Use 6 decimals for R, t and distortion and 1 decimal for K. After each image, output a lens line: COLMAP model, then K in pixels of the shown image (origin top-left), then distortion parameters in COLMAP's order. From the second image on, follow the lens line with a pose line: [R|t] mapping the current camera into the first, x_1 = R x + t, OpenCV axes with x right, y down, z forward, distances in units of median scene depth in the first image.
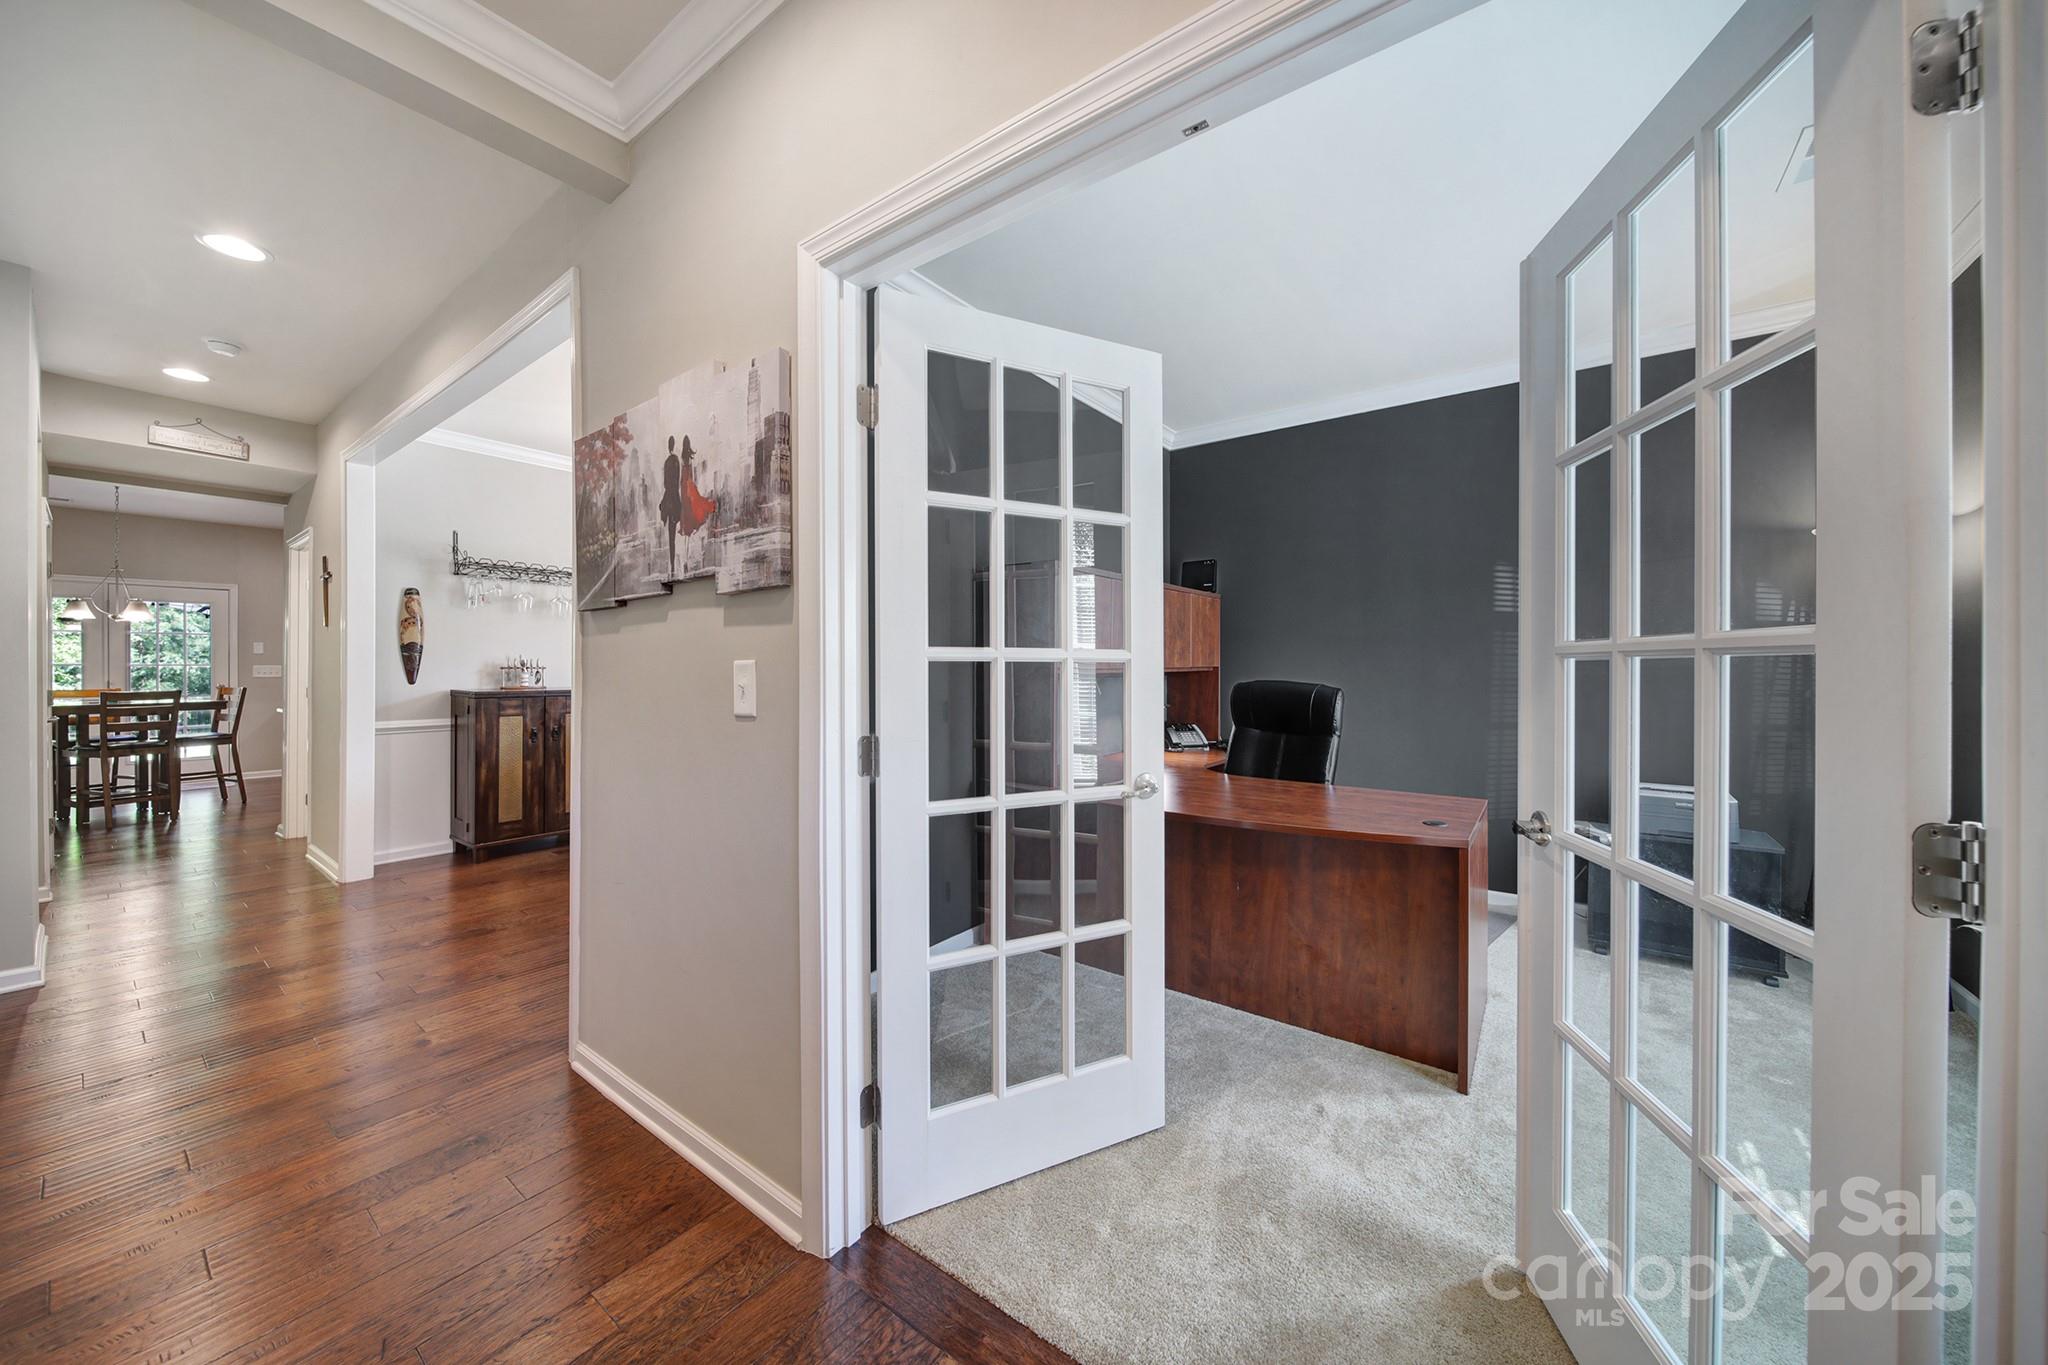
lens RADIAL K [[718.4, 0, 1029.2], [0, 718.4, 674.4], [0, 0, 1]] dist [-0.001868, -0.001320]
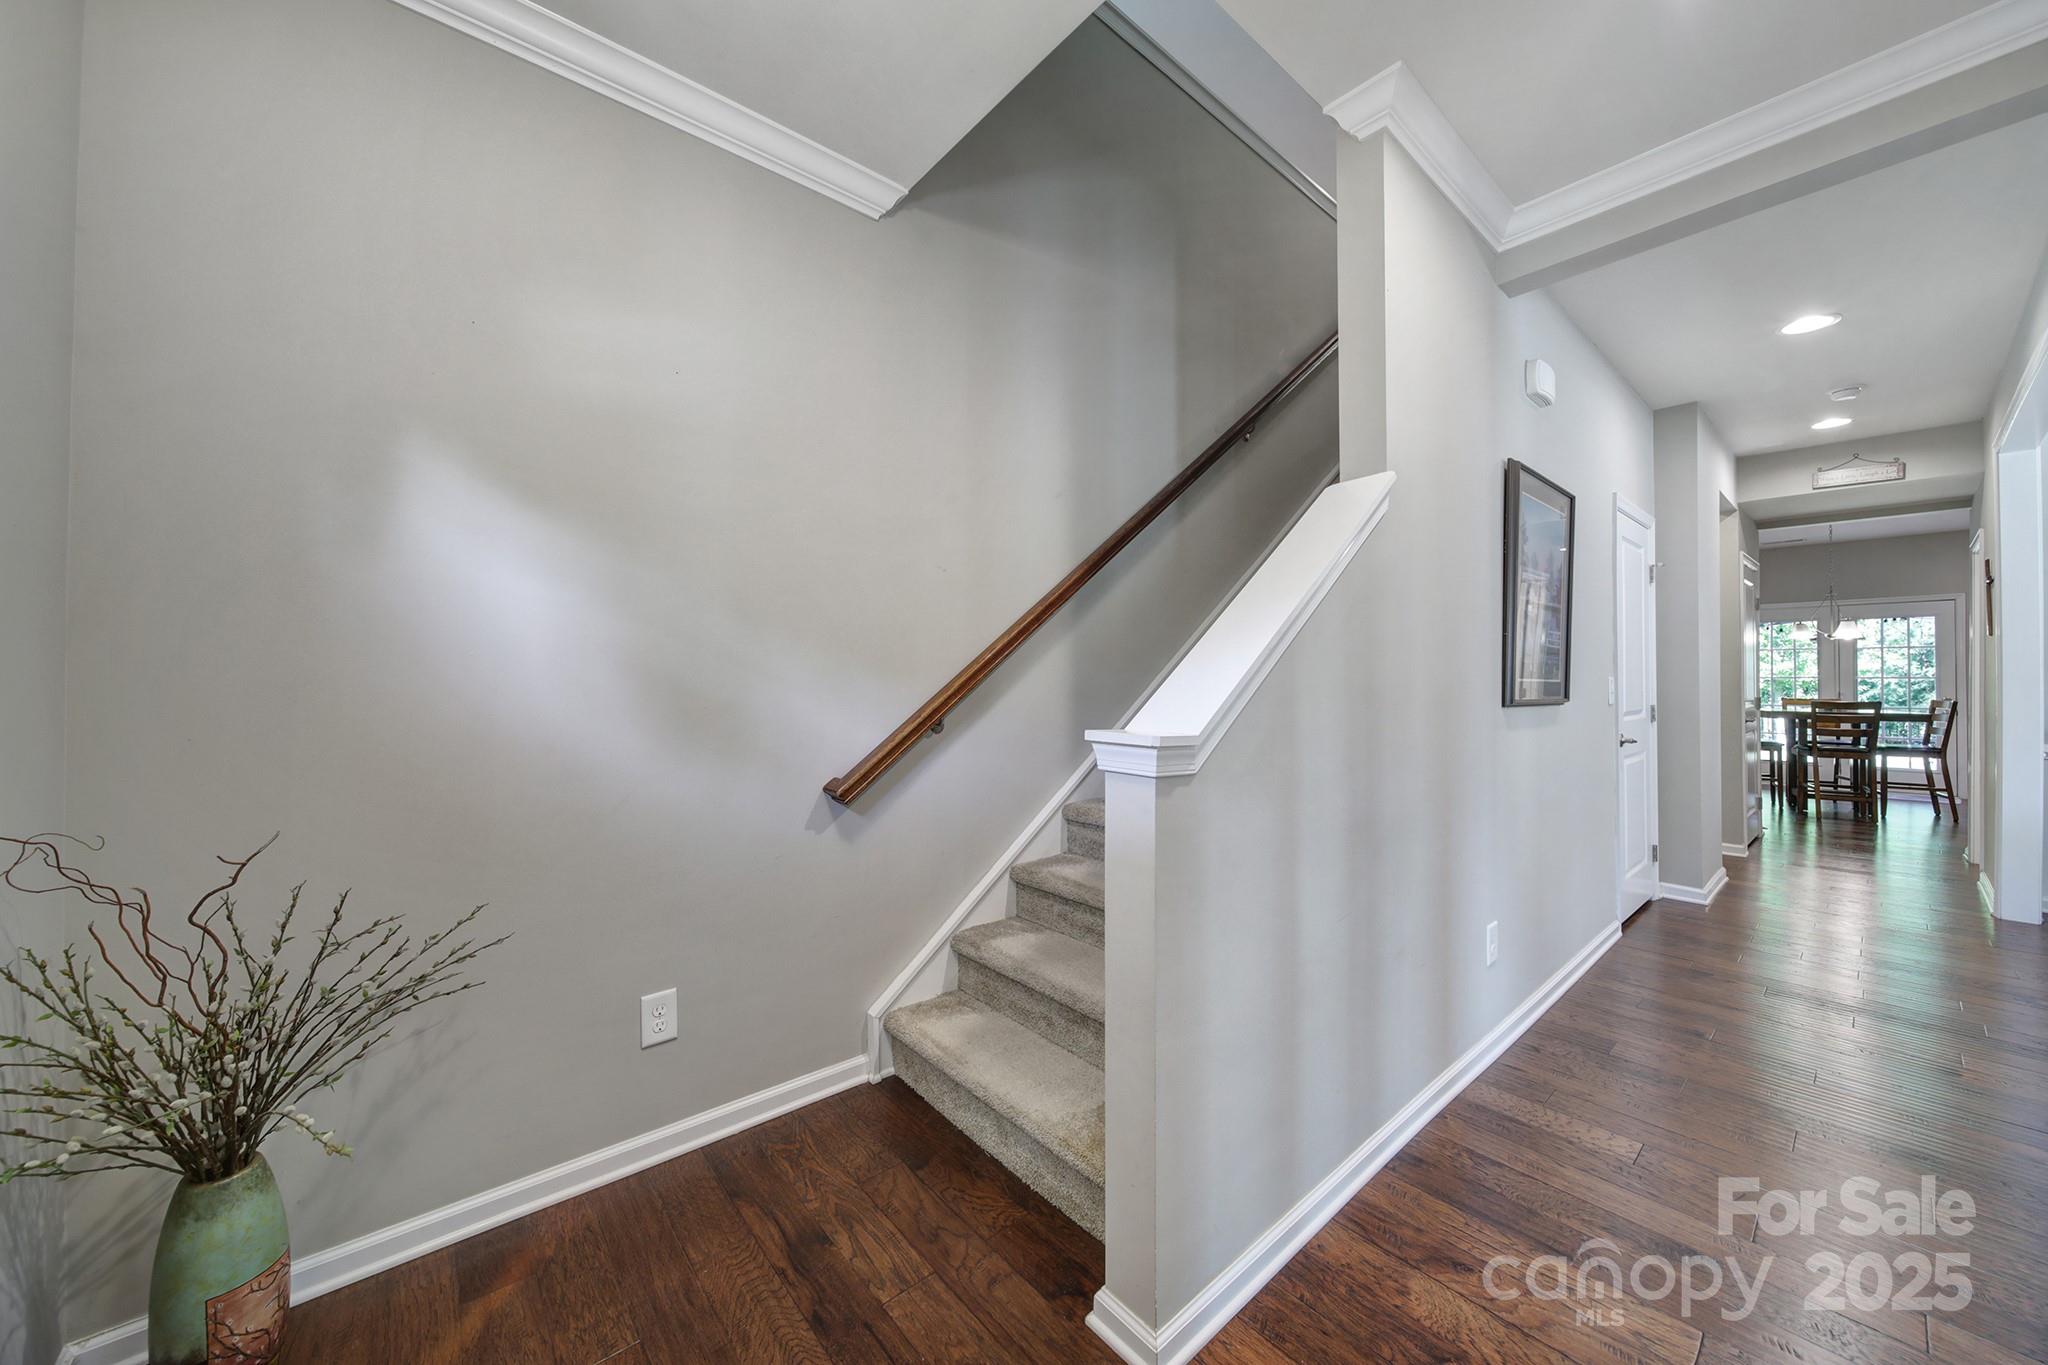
lens RADIAL K [[718.4, 0, 1019.3], [0, 718.4, 677.0], [0, 0, 1]] dist [-0.001868, -0.001320]
pose [[-0.234631, -0.002608, -0.972081, 0.132678], [-0.011512, 0.999934, 0.000096, 0.000512], [0.972016, 0.011213, -0.234645, 0.004496]]
